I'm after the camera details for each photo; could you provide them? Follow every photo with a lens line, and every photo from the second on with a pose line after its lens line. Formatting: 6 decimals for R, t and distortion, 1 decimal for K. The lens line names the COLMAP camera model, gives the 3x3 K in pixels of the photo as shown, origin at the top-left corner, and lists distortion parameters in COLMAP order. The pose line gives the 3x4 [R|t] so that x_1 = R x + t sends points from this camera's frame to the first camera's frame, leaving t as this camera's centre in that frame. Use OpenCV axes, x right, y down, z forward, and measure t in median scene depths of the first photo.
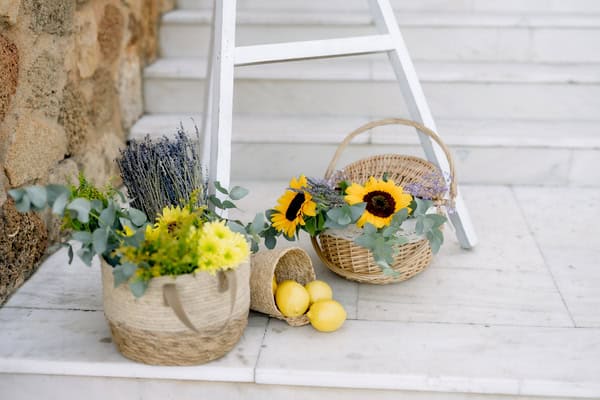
lens RADIAL K [[854.3, 0, 307.7], [0, 854.3, 200.2], [0, 0, 1]] dist [-0.010330, -0.004178]
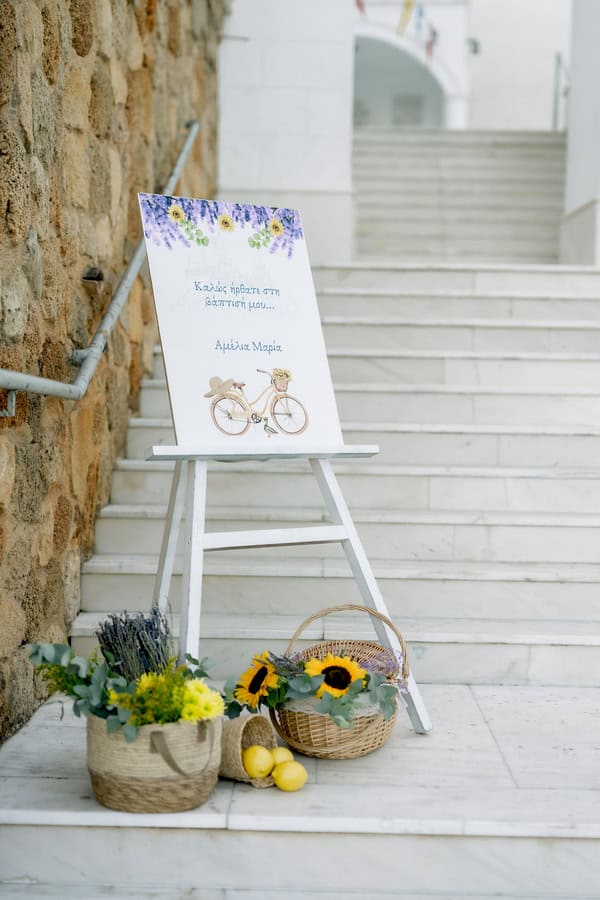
lens RADIAL K [[1311.5, 0, 296.7], [0, 1311.5, 445.6], [0, 0, 1]] dist [0.005208, 0.040190]
pose [[0.997829, 0.014929, 0.064150, -0.077329], [0.002915, 0.963010, -0.269449, 0.169691], [-0.065800, 0.269051, 0.960876, -0.672502]]
